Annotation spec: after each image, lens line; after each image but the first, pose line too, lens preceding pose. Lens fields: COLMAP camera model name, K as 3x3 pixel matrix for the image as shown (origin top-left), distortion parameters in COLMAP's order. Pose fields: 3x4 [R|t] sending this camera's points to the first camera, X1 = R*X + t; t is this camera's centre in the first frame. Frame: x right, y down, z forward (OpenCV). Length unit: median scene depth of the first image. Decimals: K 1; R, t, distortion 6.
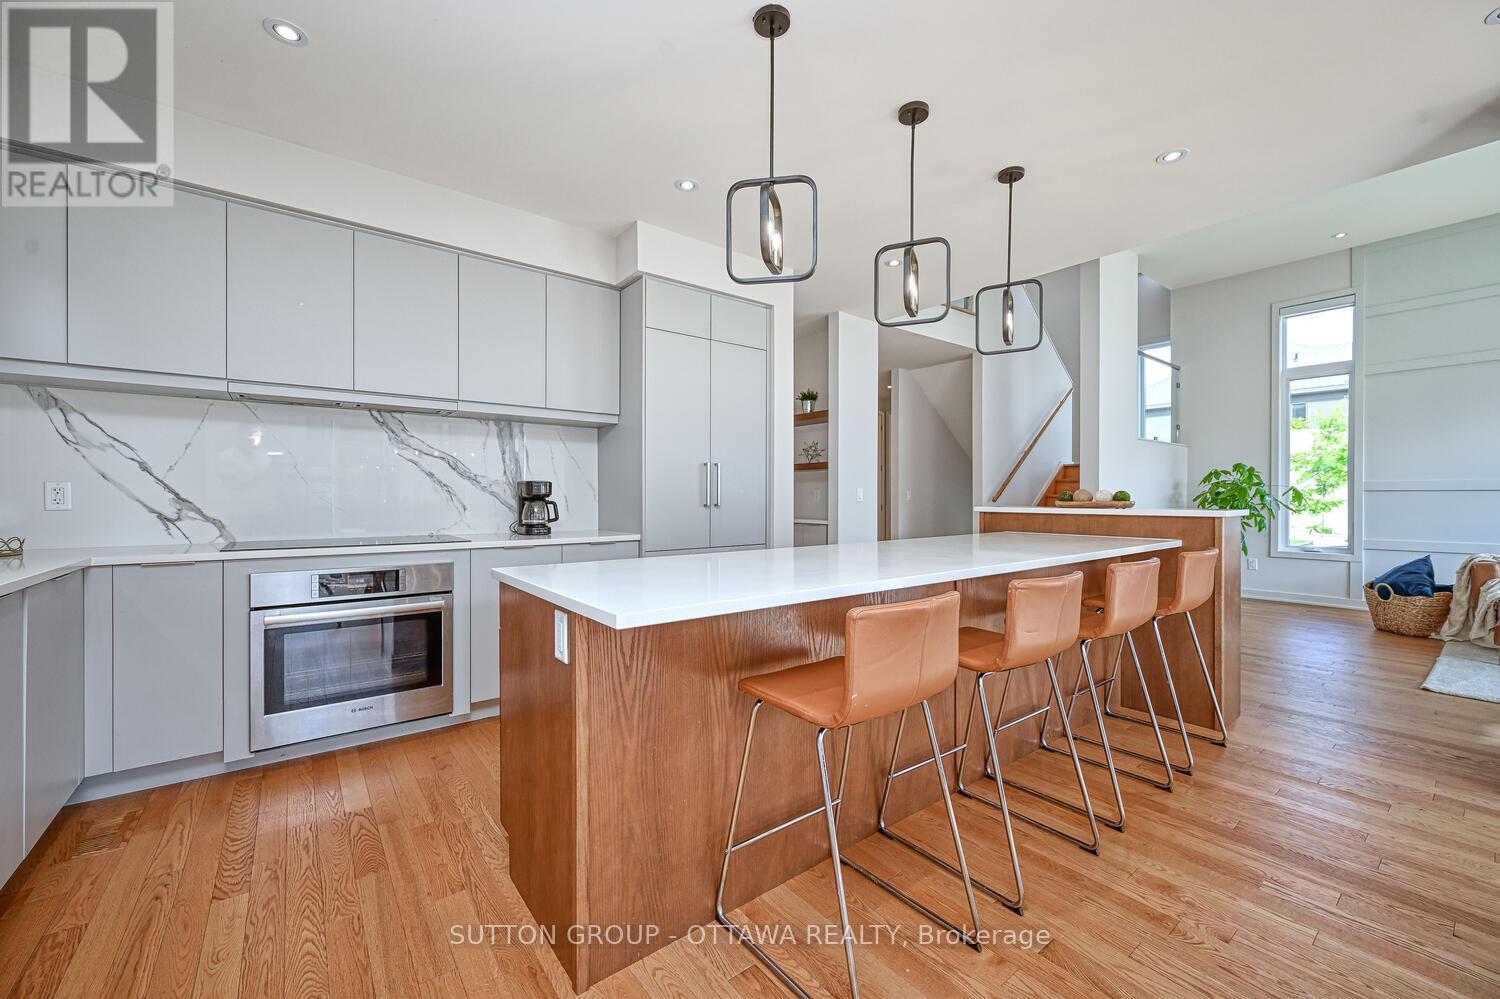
lens RADIAL K [[592.1, 0, 749.5], [0, 592.1, 497.1], [0, 0, 1]] dist [0.000411, -0.000124]
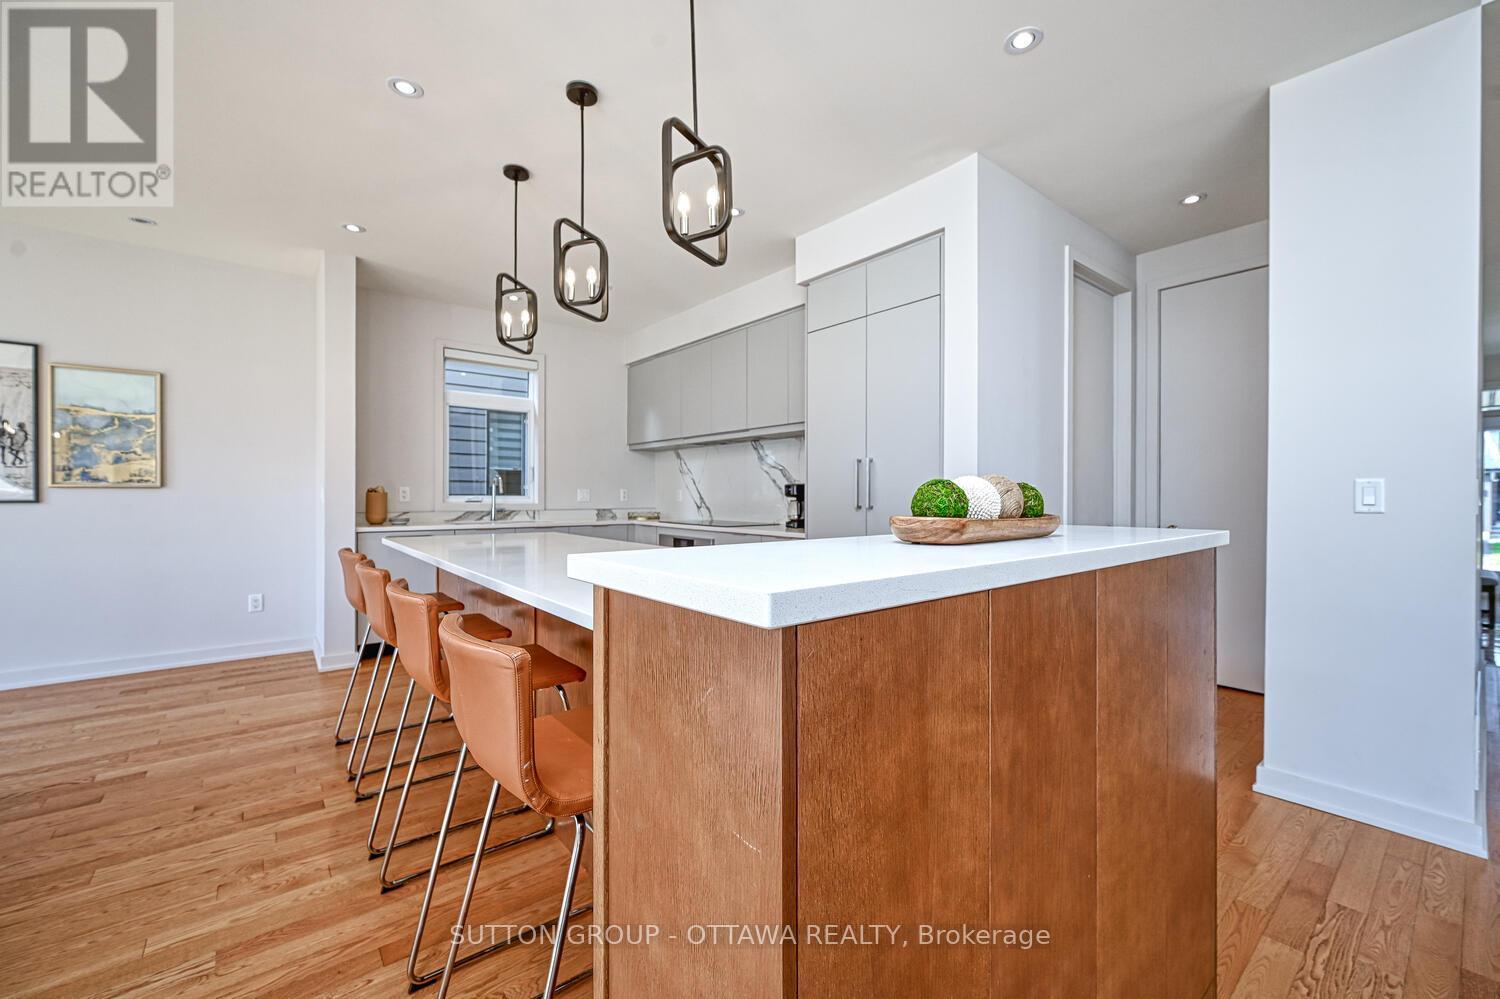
lens RADIAL K [[606.1, 0, 749.9], [0, 606.1, 496.7], [0, 0, 1]] dist [-0.001737, -0.000584]
pose [[0.023840, 0.002056, -0.999714, 1.103925], [-0.007417, 0.999971, 0.001880, -0.004273], [0.999688, 0.007370, 0.023854, 1.100837]]
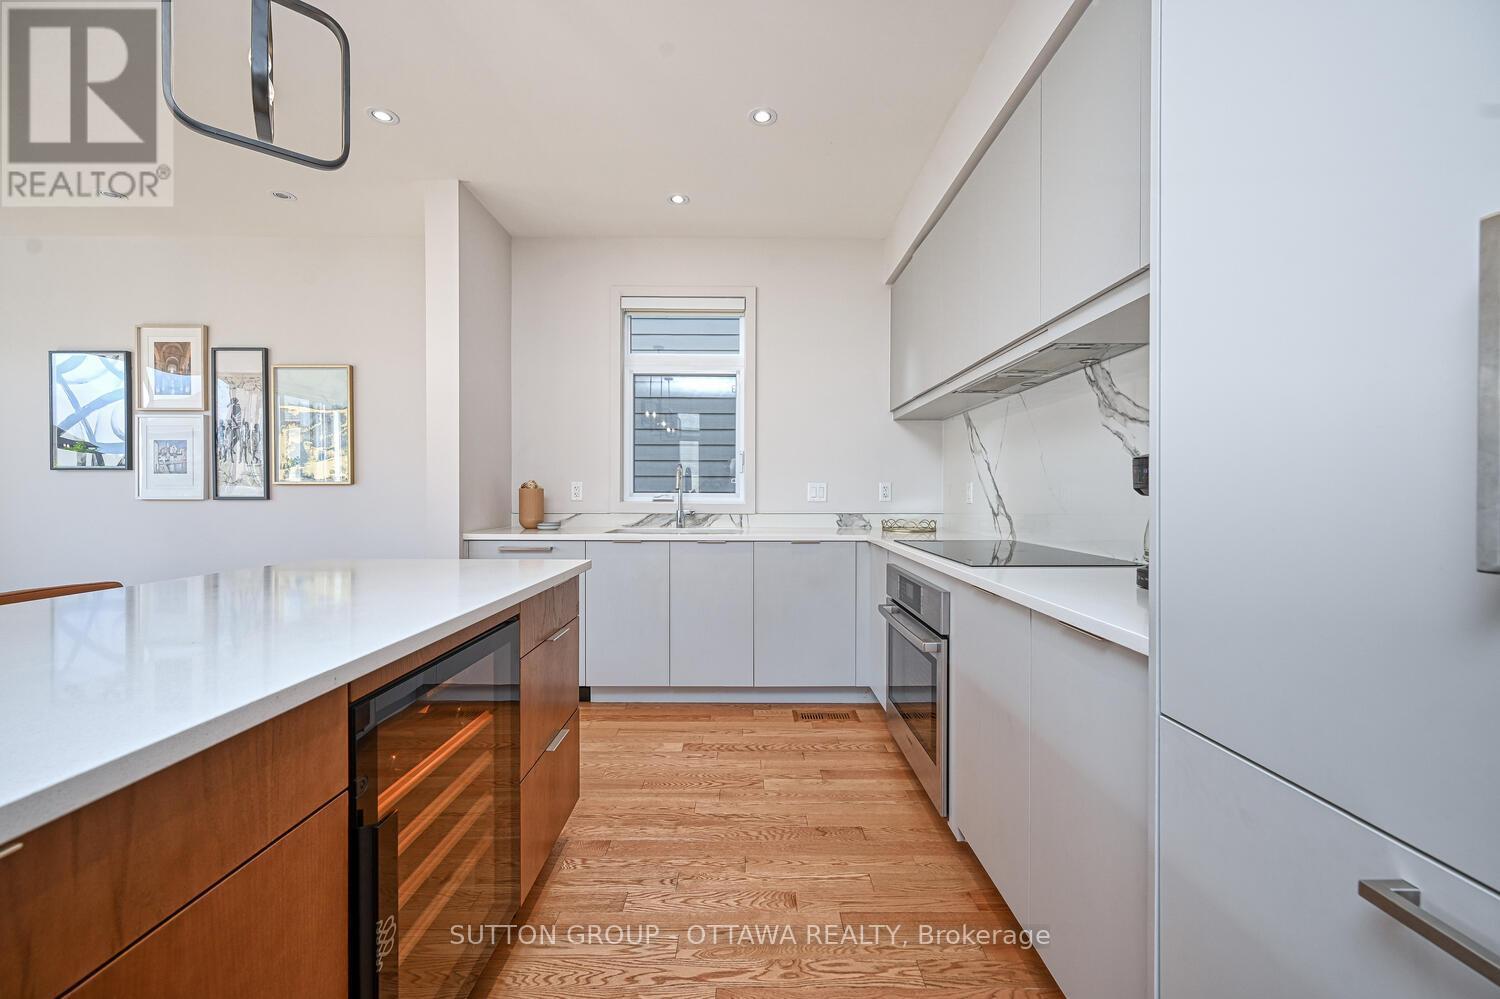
lens RADIAL K [[592.1, 0, 749.5], [0, 592.1, 497.1], [0, 0, 1]] dist [0.000411, -0.000124]
pose [[-0.615910, 0.004320, -0.787805, 0.152435], [-0.005332, 0.999939, 0.009652, -0.001827], [0.787798, 0.010145, -0.615850, 1.283995]]
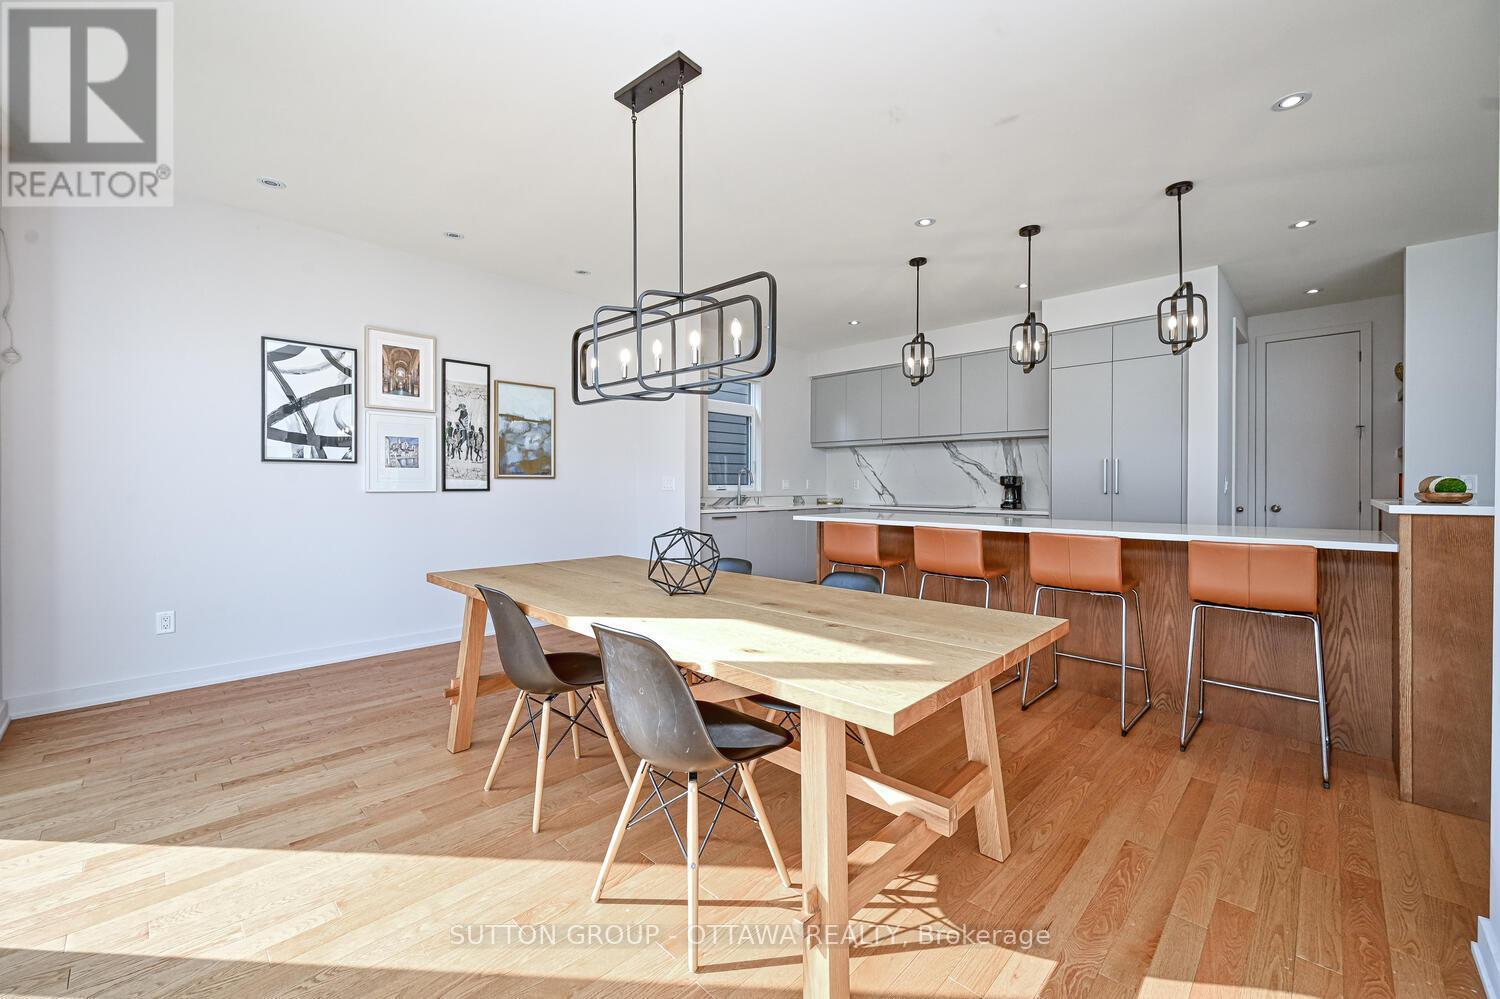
lens RADIAL K [[602.9, 0, 751.7], [0, 602.9, 486.2], [0, 0, 1]] dist [0.000286, -0.000092]
pose [[0.140824, 0.002680, -0.990031, 1.493778], [-0.006048, 0.999980, 0.001846, 0.002531], [0.990016, 0.005728, 0.140838, 0.077653]]
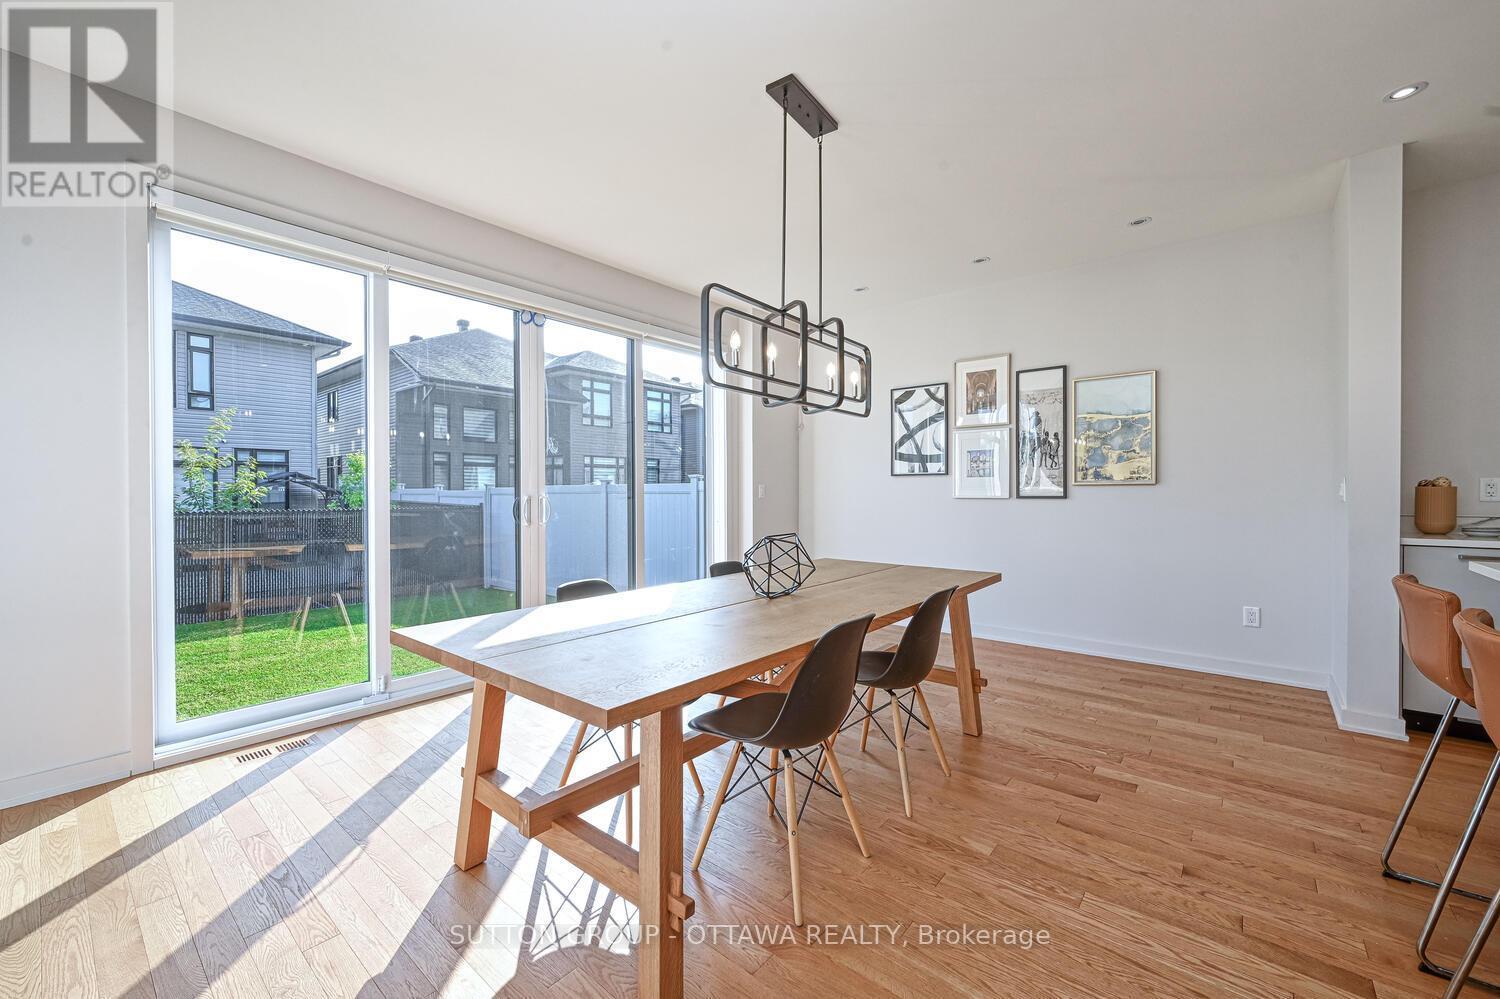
lens RADIAL K [[592.1, 0, 749.5], [0, 592.1, 497.1], [0, 0, 1]] dist [0.000411, -0.000124]
pose [[-0.977021, 0.005173, -0.213081, 0.887390], [0.002062, 0.999888, 0.014820, -0.005103], [0.213134, 0.014040, -0.976922, 0.914559]]
